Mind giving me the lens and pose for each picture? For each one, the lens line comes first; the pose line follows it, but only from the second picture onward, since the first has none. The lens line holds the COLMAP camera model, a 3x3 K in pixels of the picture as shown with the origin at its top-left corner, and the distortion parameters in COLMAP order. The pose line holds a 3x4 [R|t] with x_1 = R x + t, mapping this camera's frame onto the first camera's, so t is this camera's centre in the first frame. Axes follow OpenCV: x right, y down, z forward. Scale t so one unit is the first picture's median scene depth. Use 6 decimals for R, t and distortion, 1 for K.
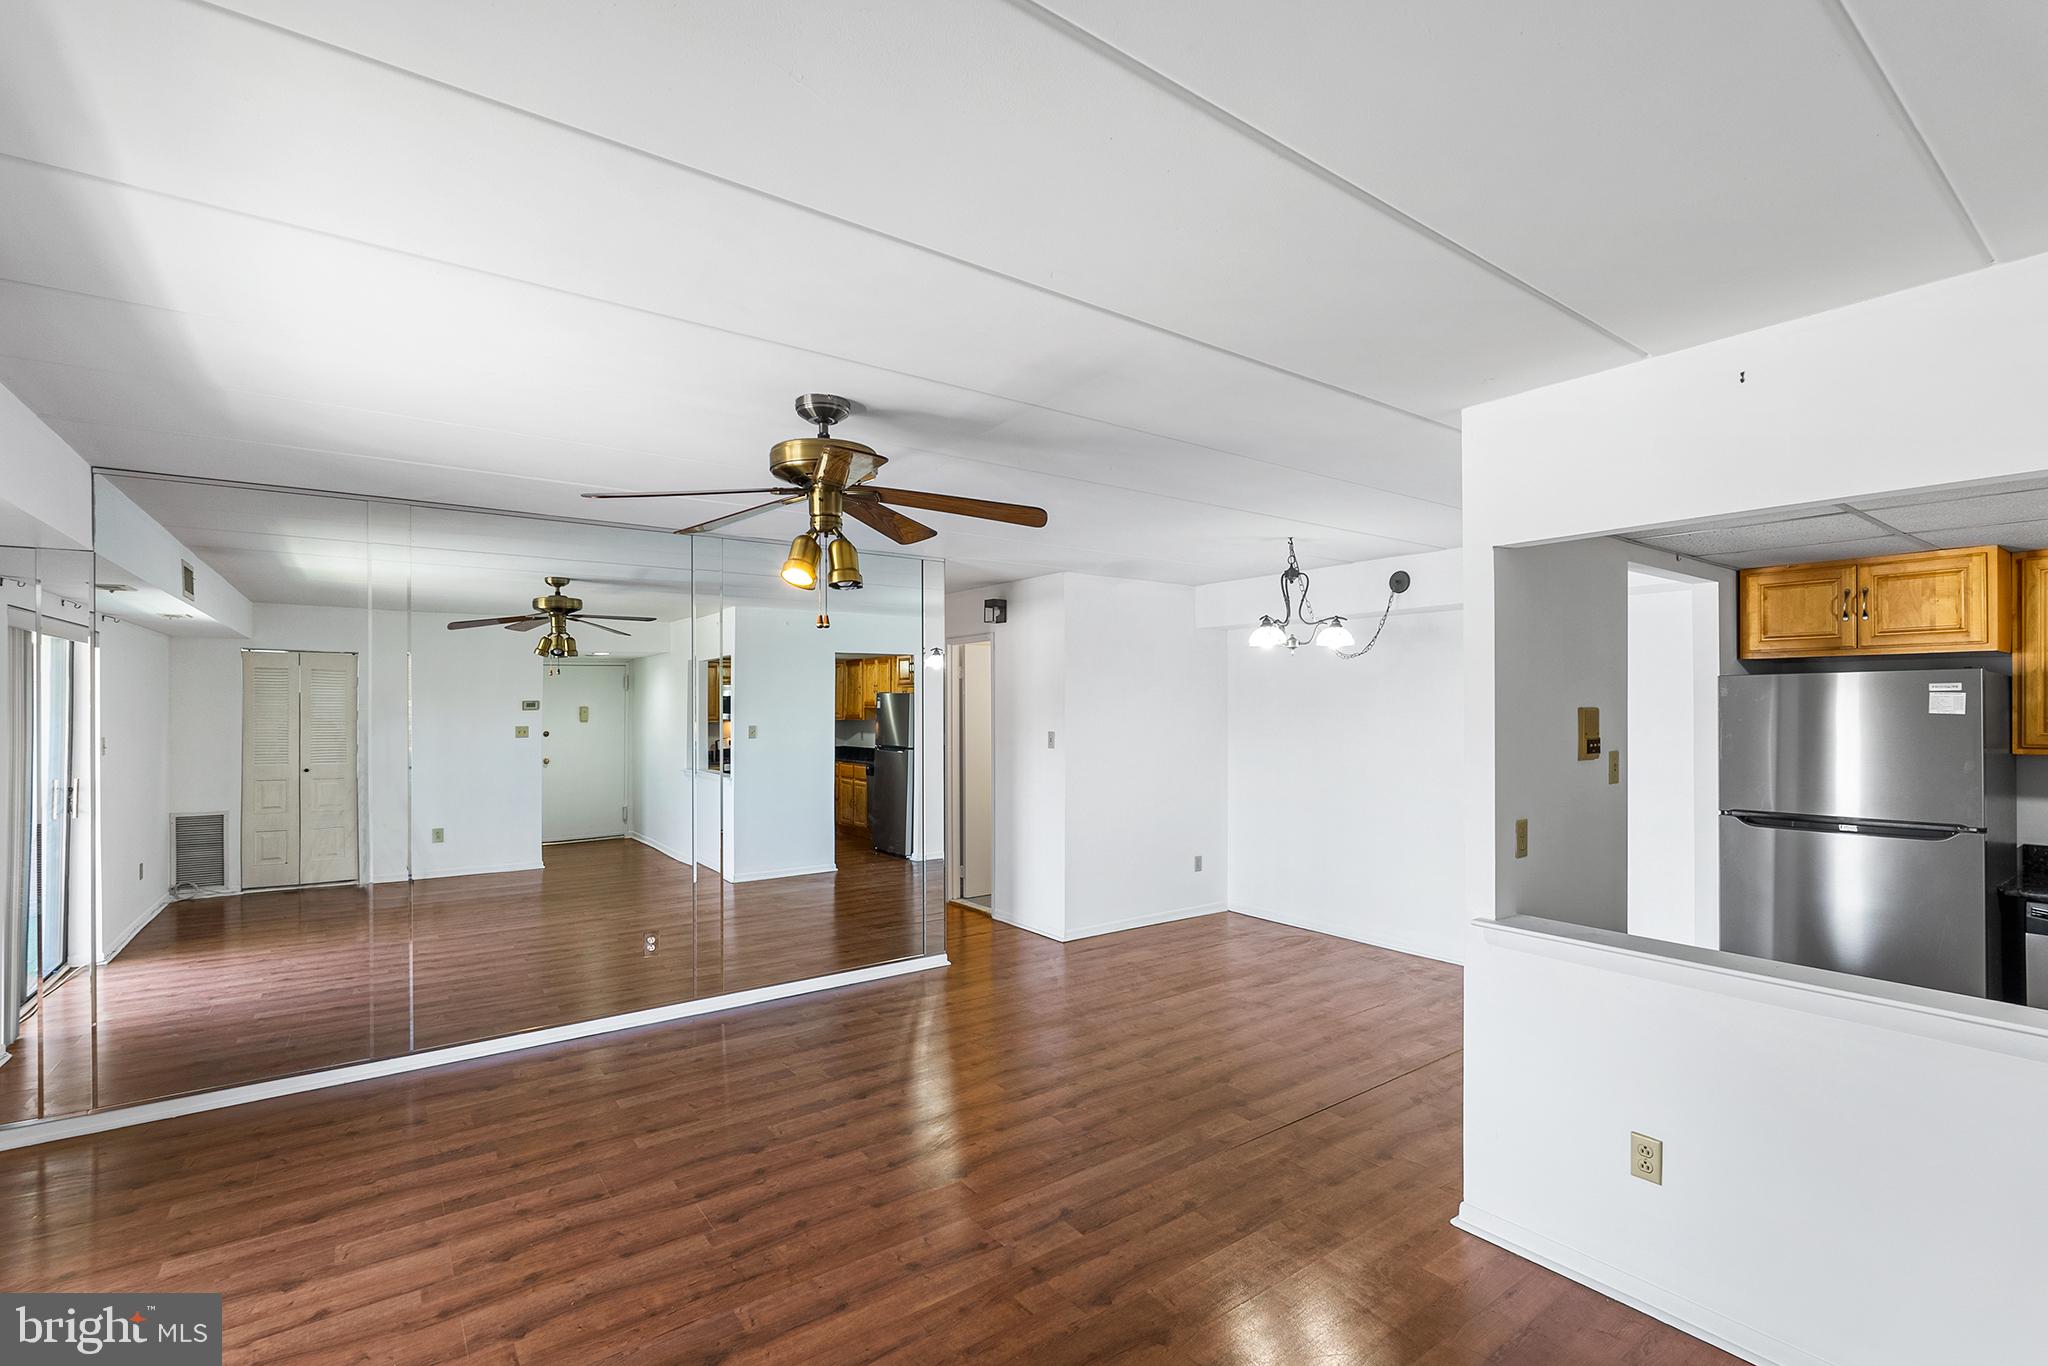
lens RADIAL K [[907.5, 0, 1024.7], [0, 907.5, 704.0], [0, 0, 1]] dist [-0.007233, 0.000347]
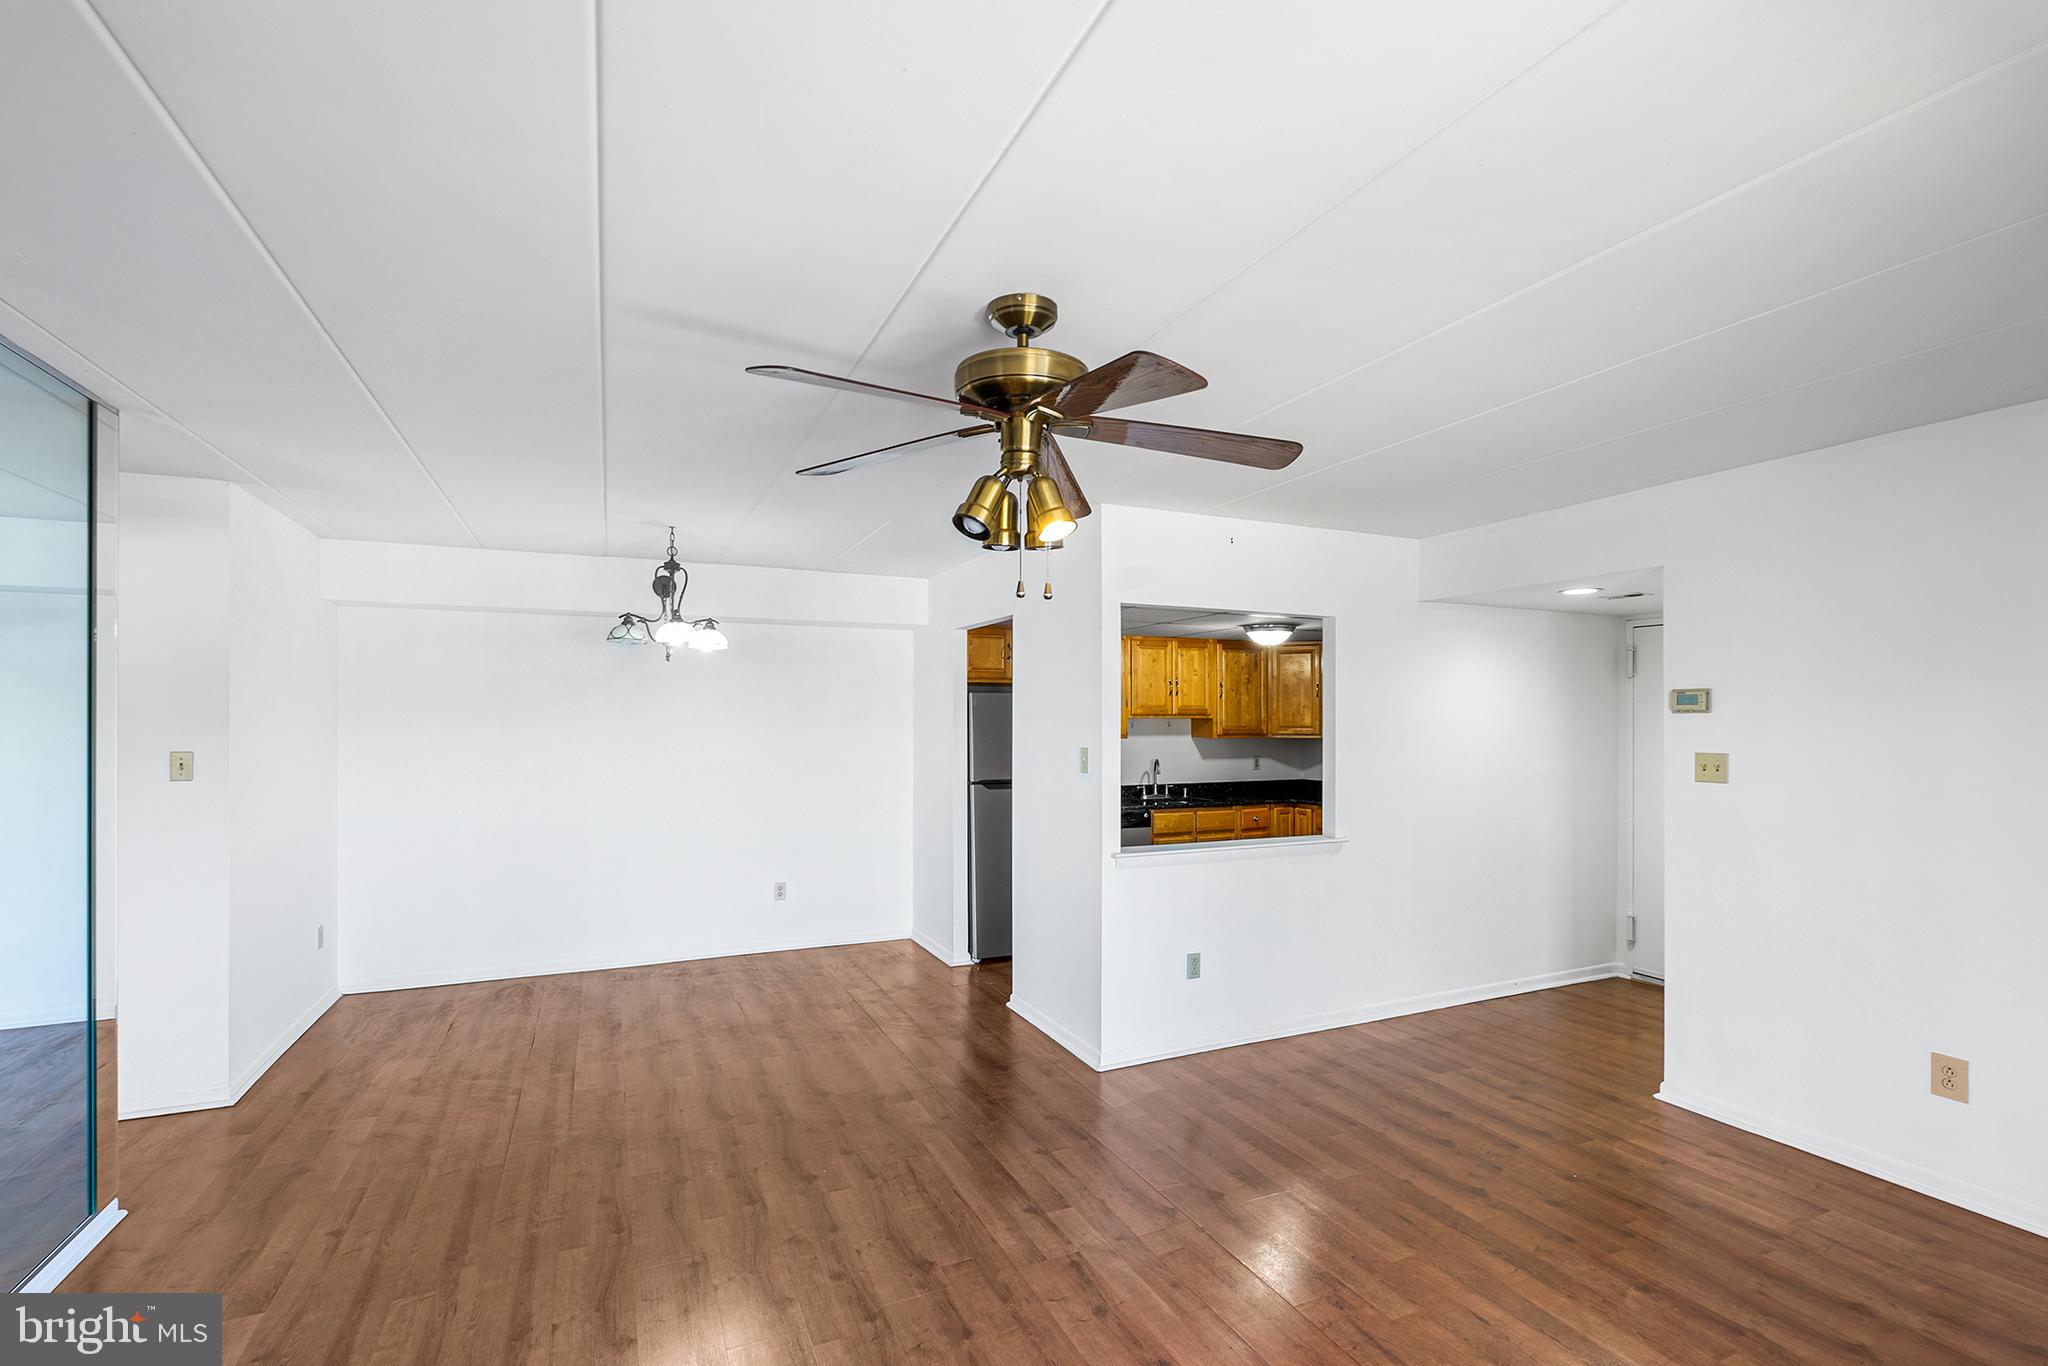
lens RADIAL K [[917.5, 0, 1029.1], [0, 917.5, 717.9], [0, 0, 1]] dist [-0.007013, 0.000069]
pose [[0.202478, 0.004093, 0.979278, -0.643476], [-0.001556, 0.999991, -0.003858, 0.015672], [-0.979286, -0.000742, 0.202483, 0.543602]]
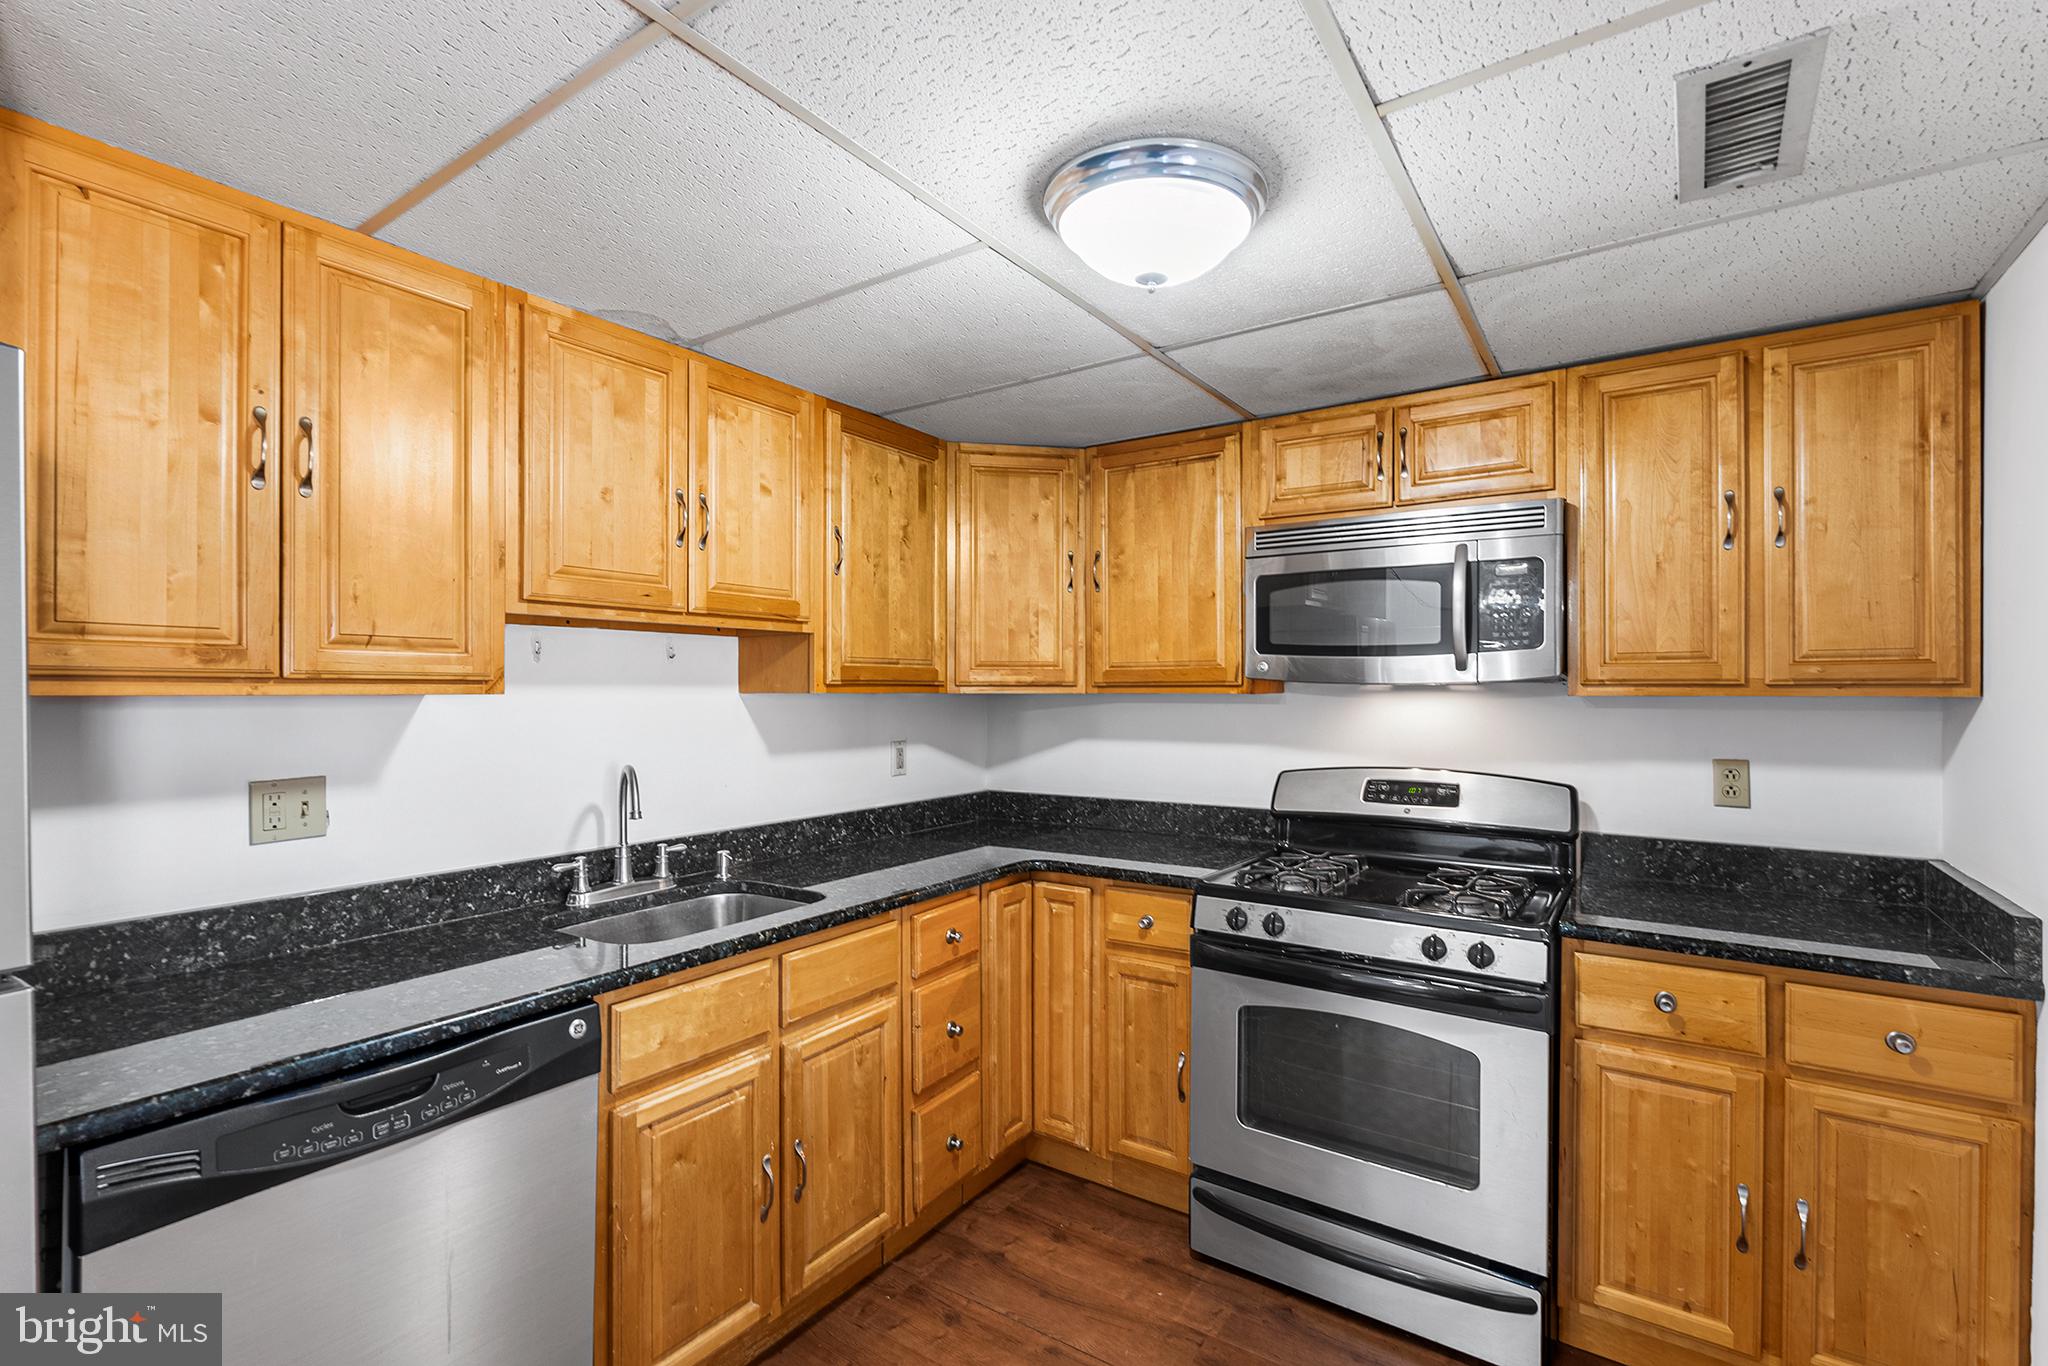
lens RADIAL K [[916.2, 0, 1026.5], [0, 916.2, 690.8], [0, 0, 1]] dist [-0.003778, 0.000079]
pose [[-0.335267, 0.000385, 0.942123, 0.546544], [-0.002000, 0.999997, -0.001120, 0.045313], [-0.942121, -0.002259, -0.335266, 0.620803]]
